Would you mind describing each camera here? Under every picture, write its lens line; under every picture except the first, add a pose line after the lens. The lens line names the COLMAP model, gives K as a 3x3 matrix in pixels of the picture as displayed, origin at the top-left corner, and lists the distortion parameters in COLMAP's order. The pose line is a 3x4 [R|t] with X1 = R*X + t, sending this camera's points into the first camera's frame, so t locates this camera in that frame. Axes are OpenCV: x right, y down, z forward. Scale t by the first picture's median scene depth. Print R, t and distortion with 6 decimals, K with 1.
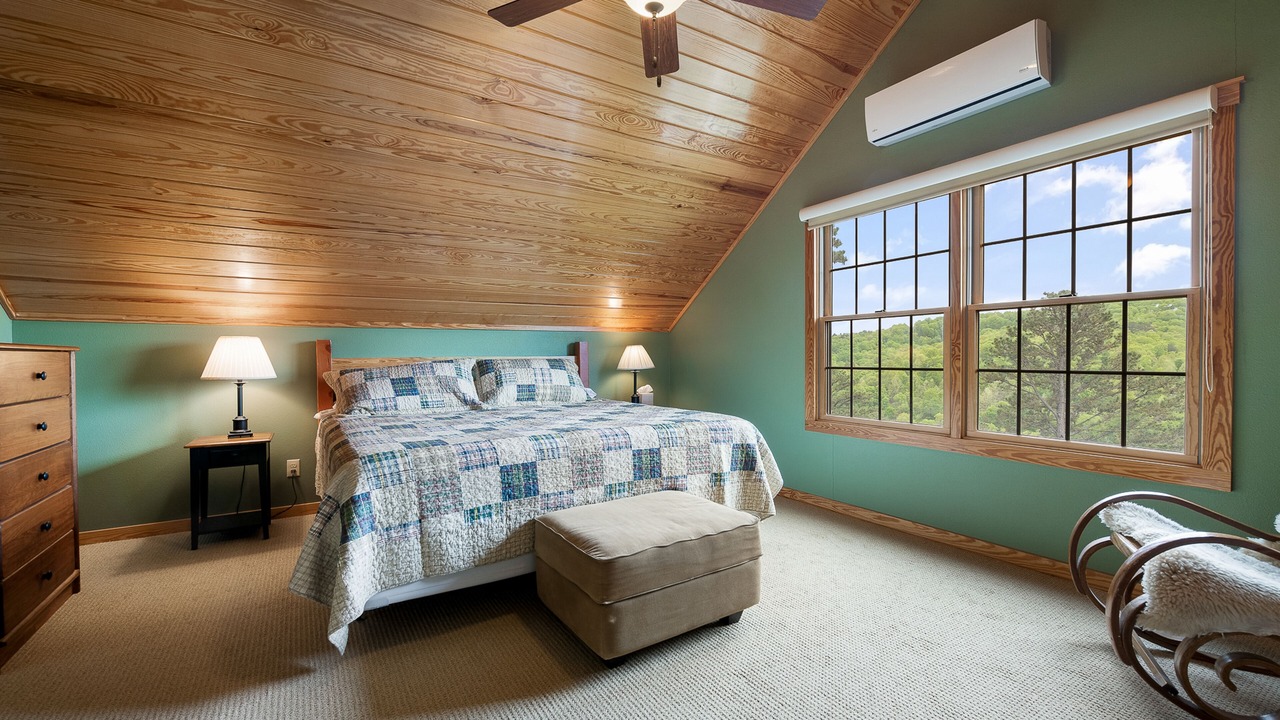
lens RADIAL K [[529.9, 0, 640.0], [0, 529.9, 360.0], [0, 0, 1]] dist [-0.000118, -0.000031]
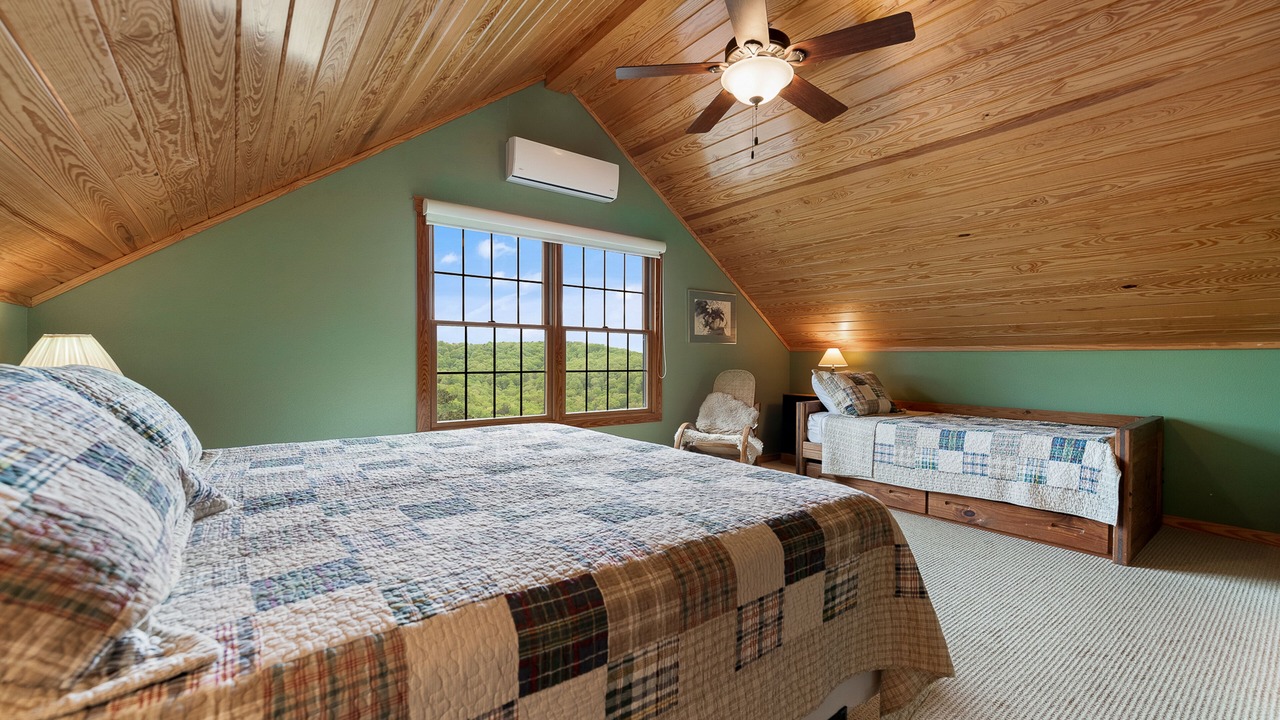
lens RADIAL K [[529.9, 0, 640.0], [0, 529.9, 360.0], [0, 0, 1]] dist [-0.000118, -0.000031]
pose [[-0.091323, 0.013114, 0.995735, -0.876461], [0.013019, 0.999844, -0.011974, 0.005805], [-0.995736, 0.011870, -0.091480, 1.012882]]
